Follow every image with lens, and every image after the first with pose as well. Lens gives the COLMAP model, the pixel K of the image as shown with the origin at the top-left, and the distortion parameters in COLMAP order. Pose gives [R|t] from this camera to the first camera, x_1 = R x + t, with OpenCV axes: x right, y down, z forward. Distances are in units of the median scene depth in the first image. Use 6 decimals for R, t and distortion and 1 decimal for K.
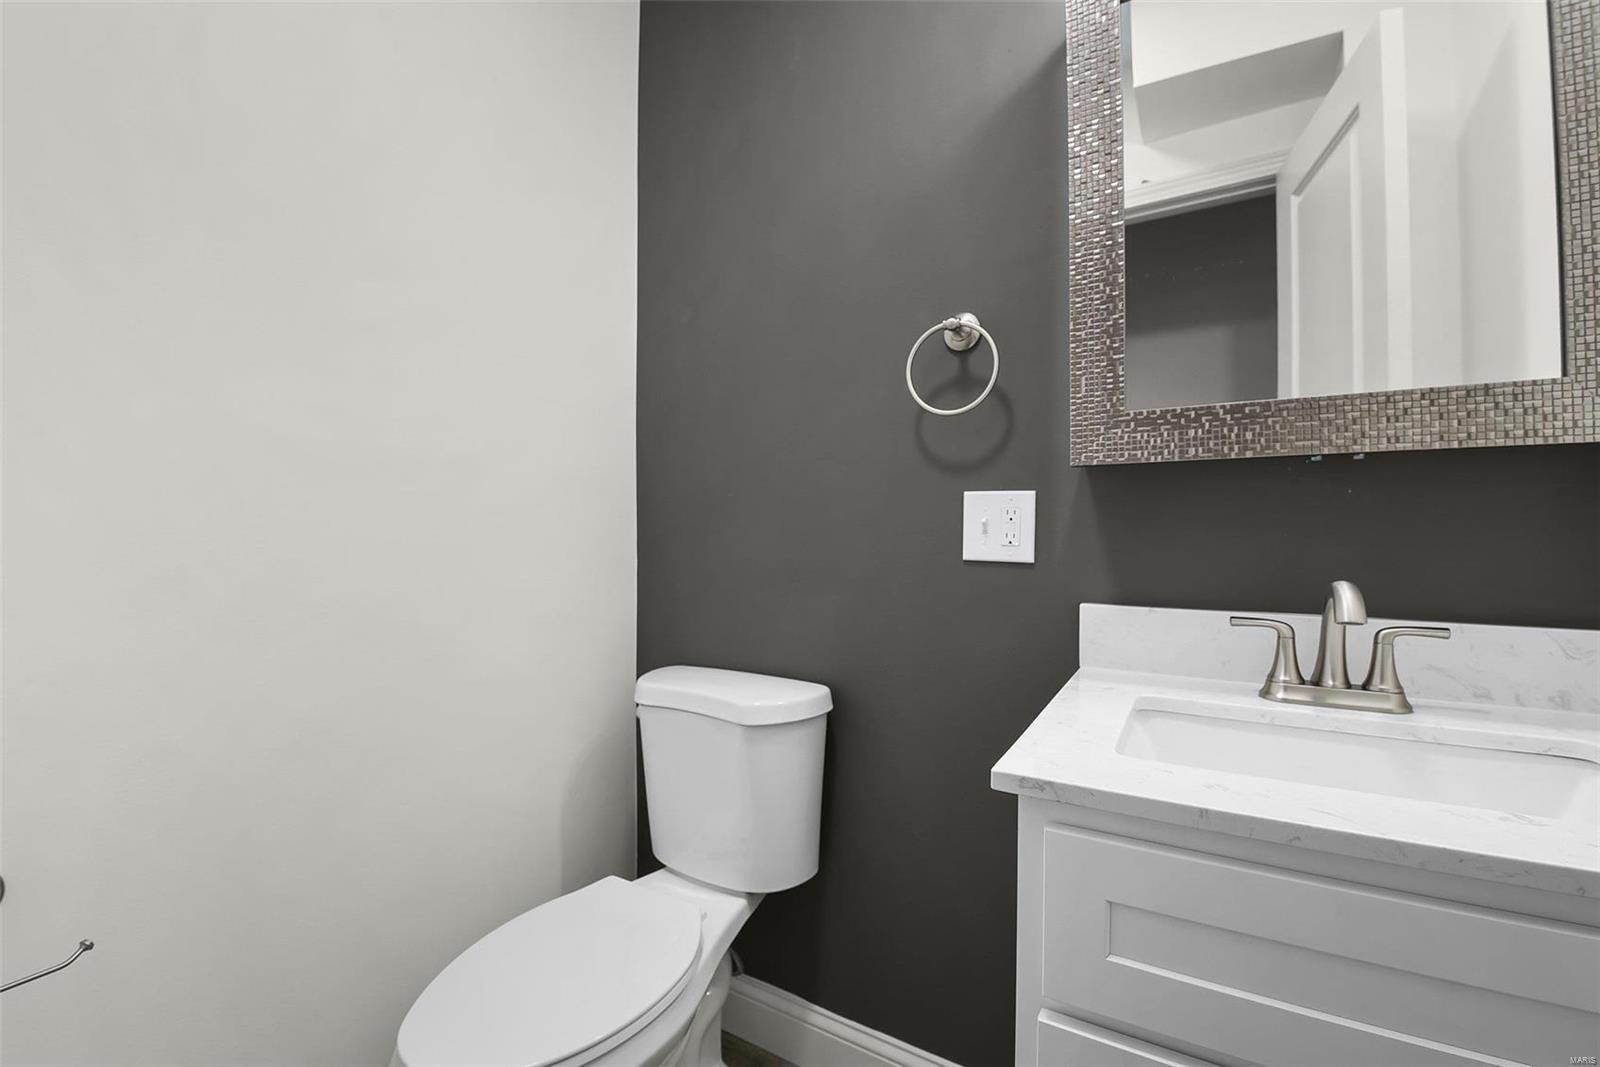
lens RADIAL K [[699.8, 0, 794.5], [0, 699.8, 531.2], [0, 0, 1]] dist [-0.001410, -0.011175]
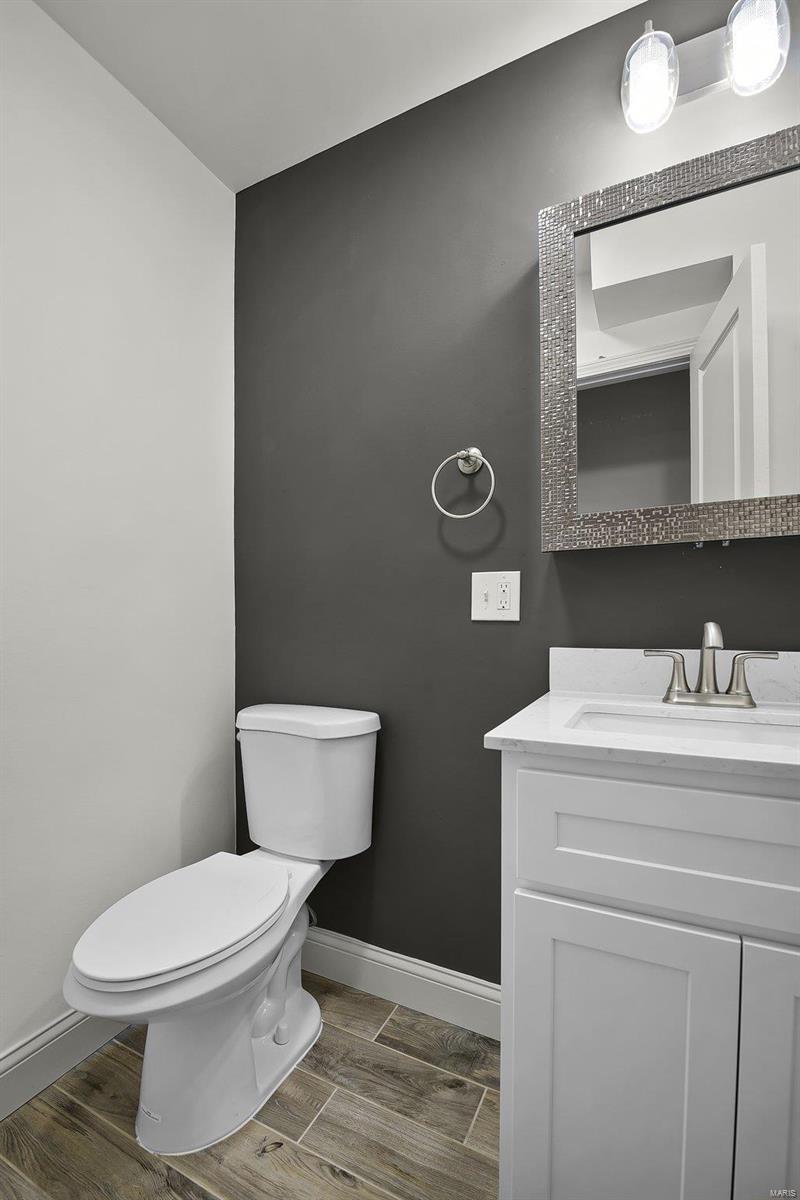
lens RADIAL K [[538.3, 0, 387.1], [0, 538.3, 618.8], [0, 0, 1]] dist [0.000514, -0.000270]
pose [[0.997478, -0.004162, 0.070853, -0.012108], [0.004003, 0.999989, 0.002382, 0.045394], [-0.070862, -0.002092, 0.997484, -0.111559]]
